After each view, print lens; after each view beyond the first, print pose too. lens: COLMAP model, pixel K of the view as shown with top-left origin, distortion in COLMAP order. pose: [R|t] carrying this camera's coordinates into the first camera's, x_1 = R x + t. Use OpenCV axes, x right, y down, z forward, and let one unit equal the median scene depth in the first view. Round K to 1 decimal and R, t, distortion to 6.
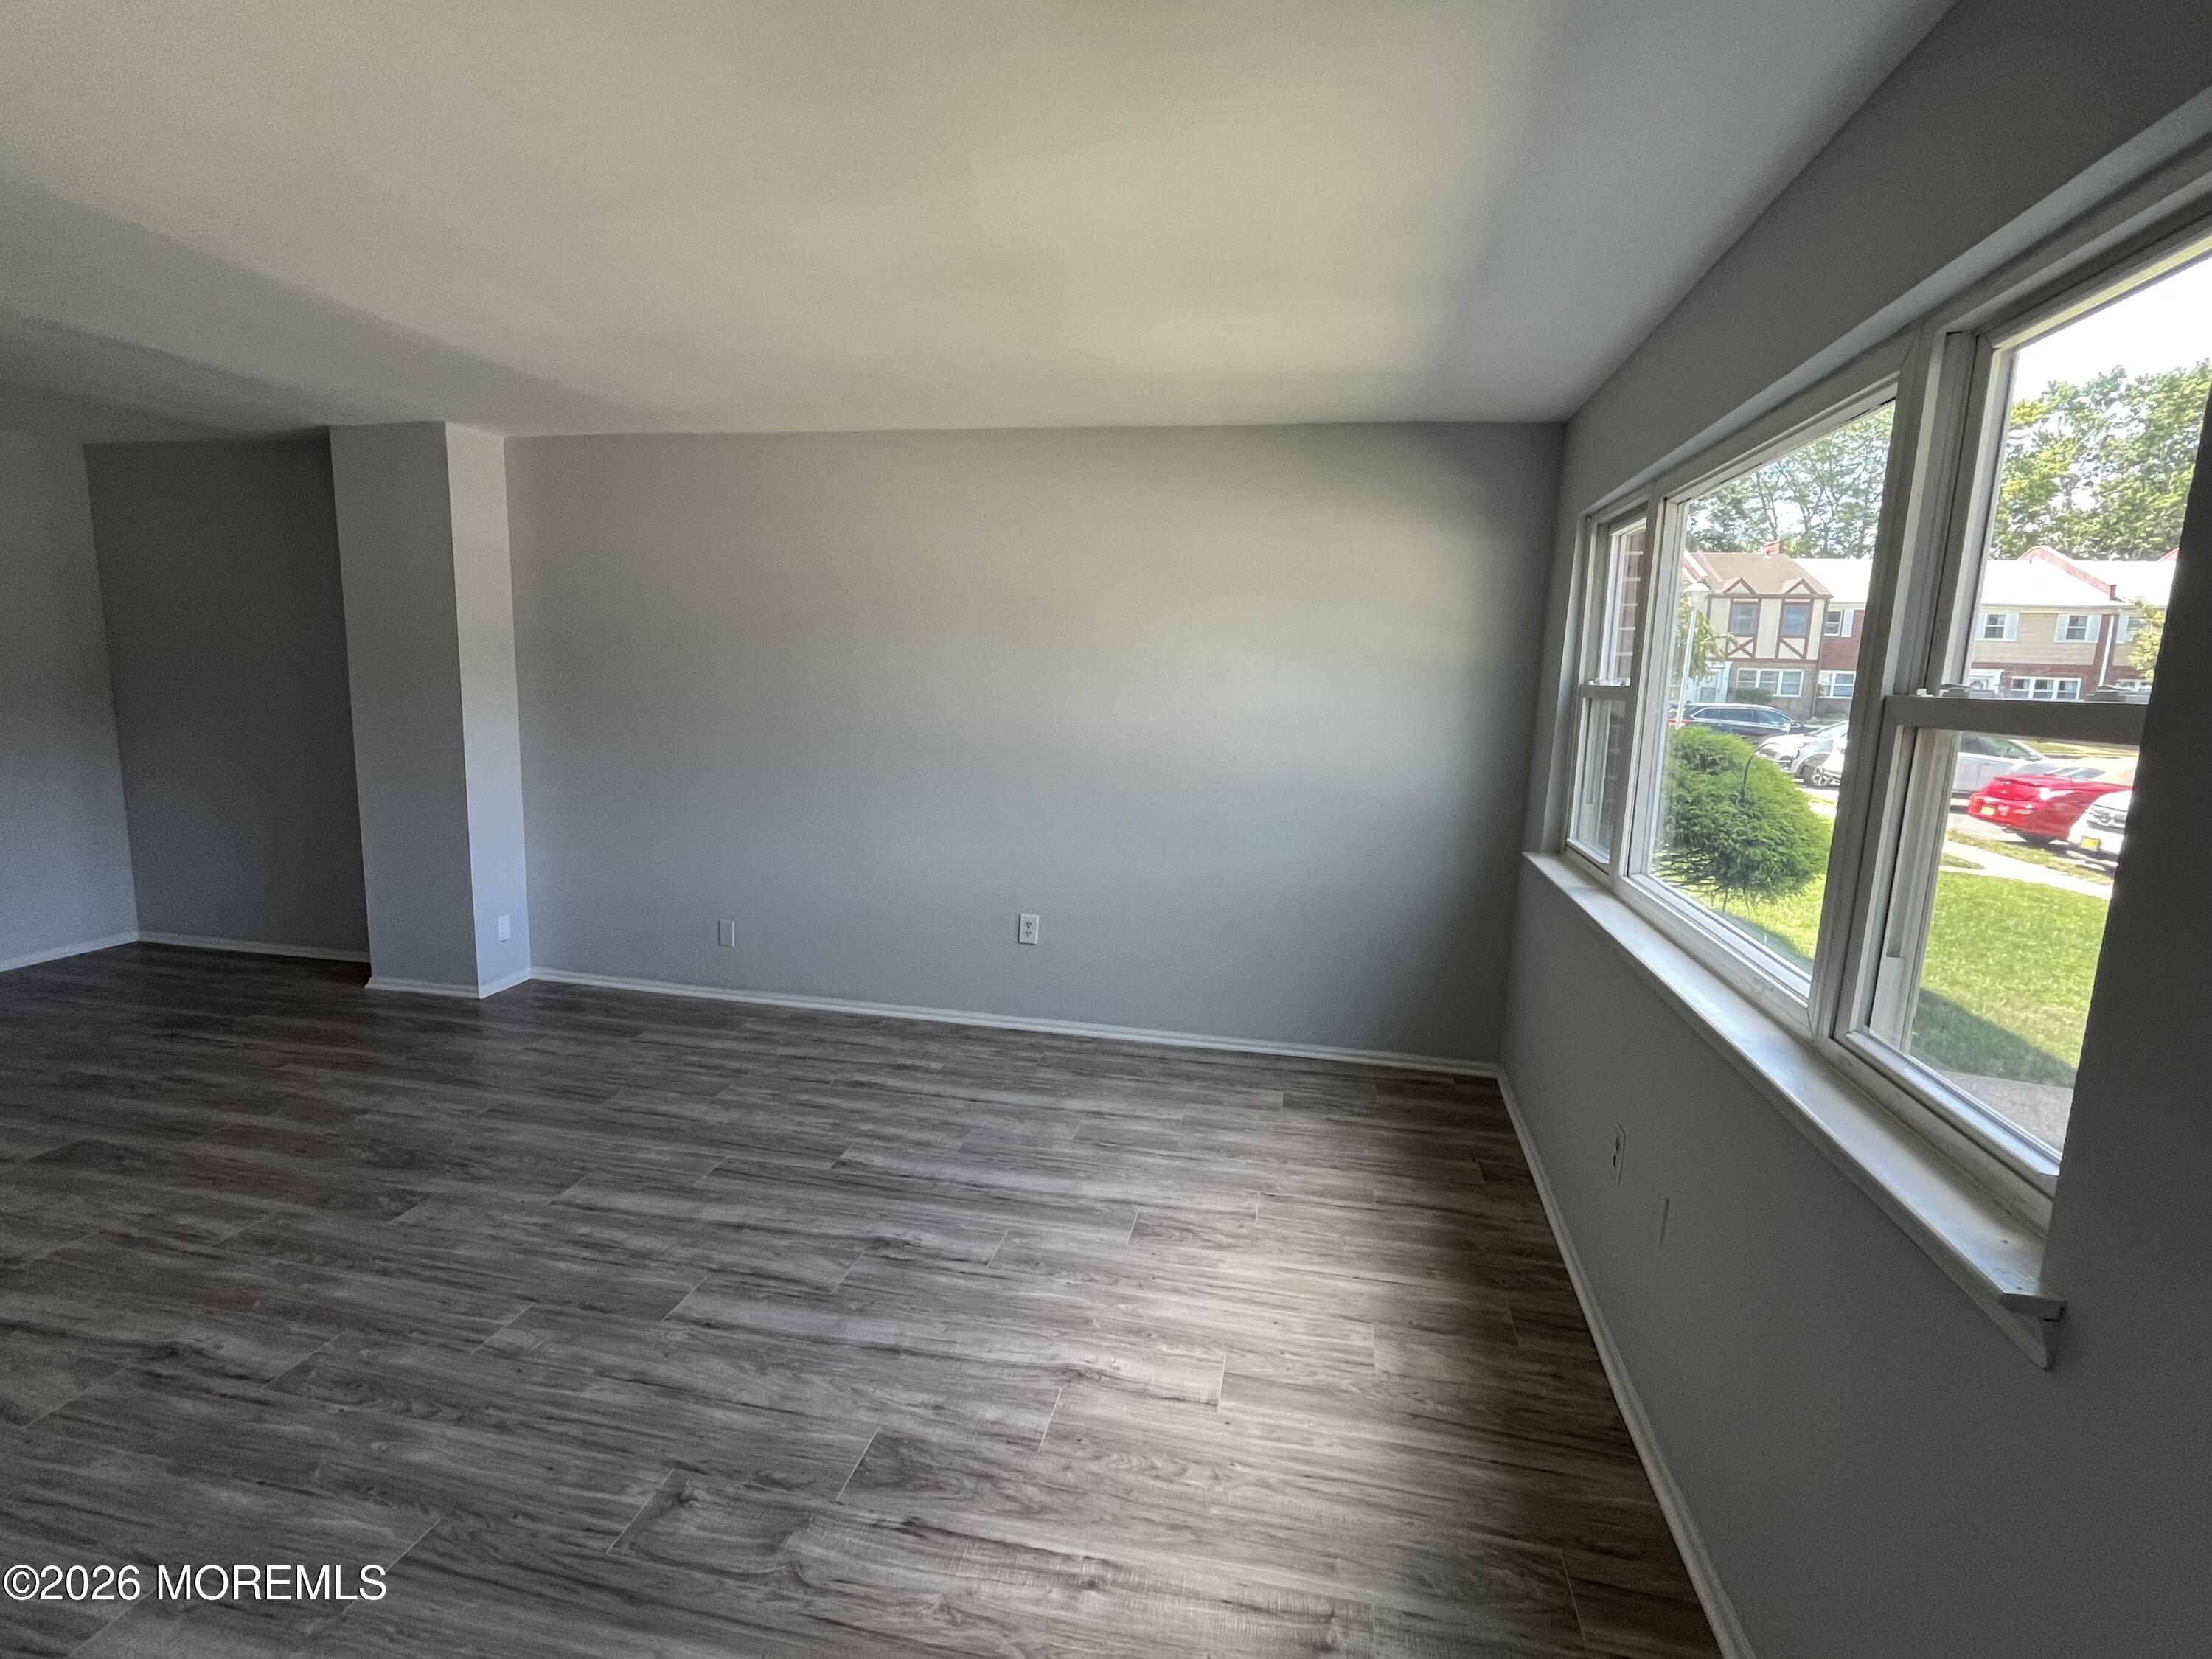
lens RADIAL K [[1038.5, 0, 1108.0], [0, 1038.5, 833.1], [0, 0, 1]] dist [-0.002430, -0.000878]
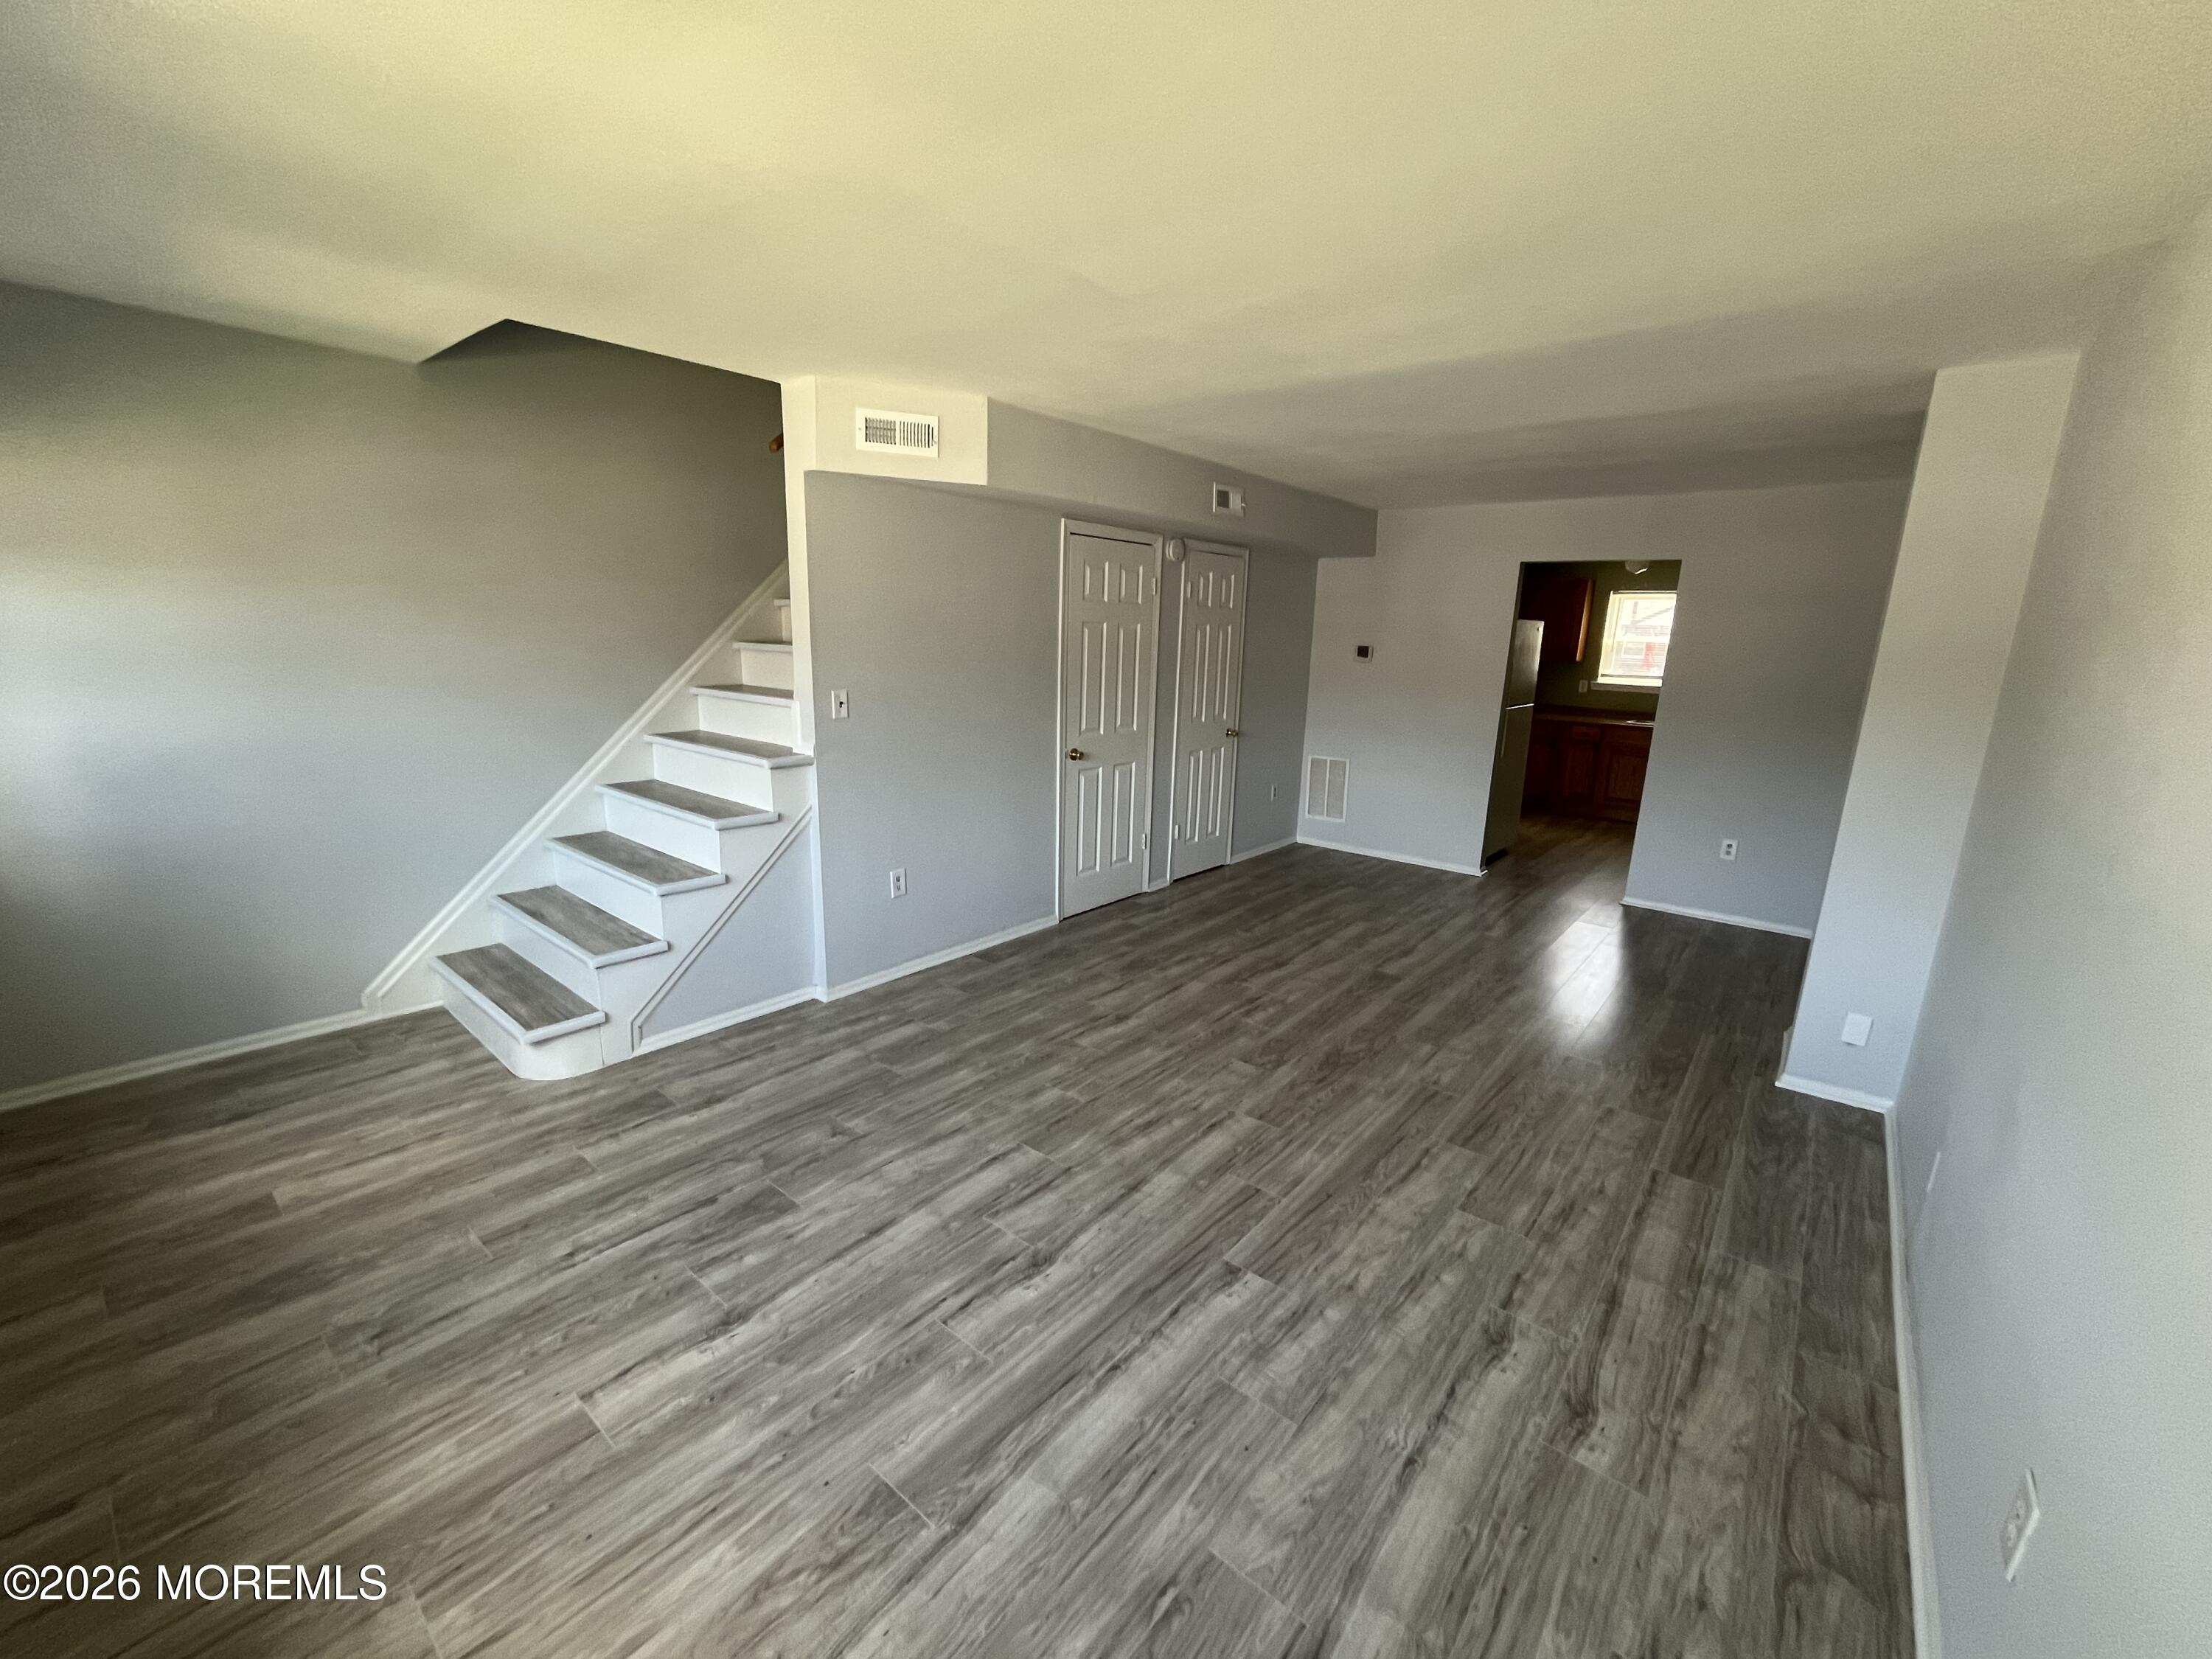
lens RADIAL K [[905.8, 0, 1106.0], [0, 905.8, 835.1], [0, 0, 1]] dist [-0.003971, 0.000597]
pose [[-0.467024, 0.151493, -0.871171, 0.392291], [-0.182337, 0.947542, 0.262522, -0.194136], [0.865241, 0.281451, -0.414902, 1.198747]]
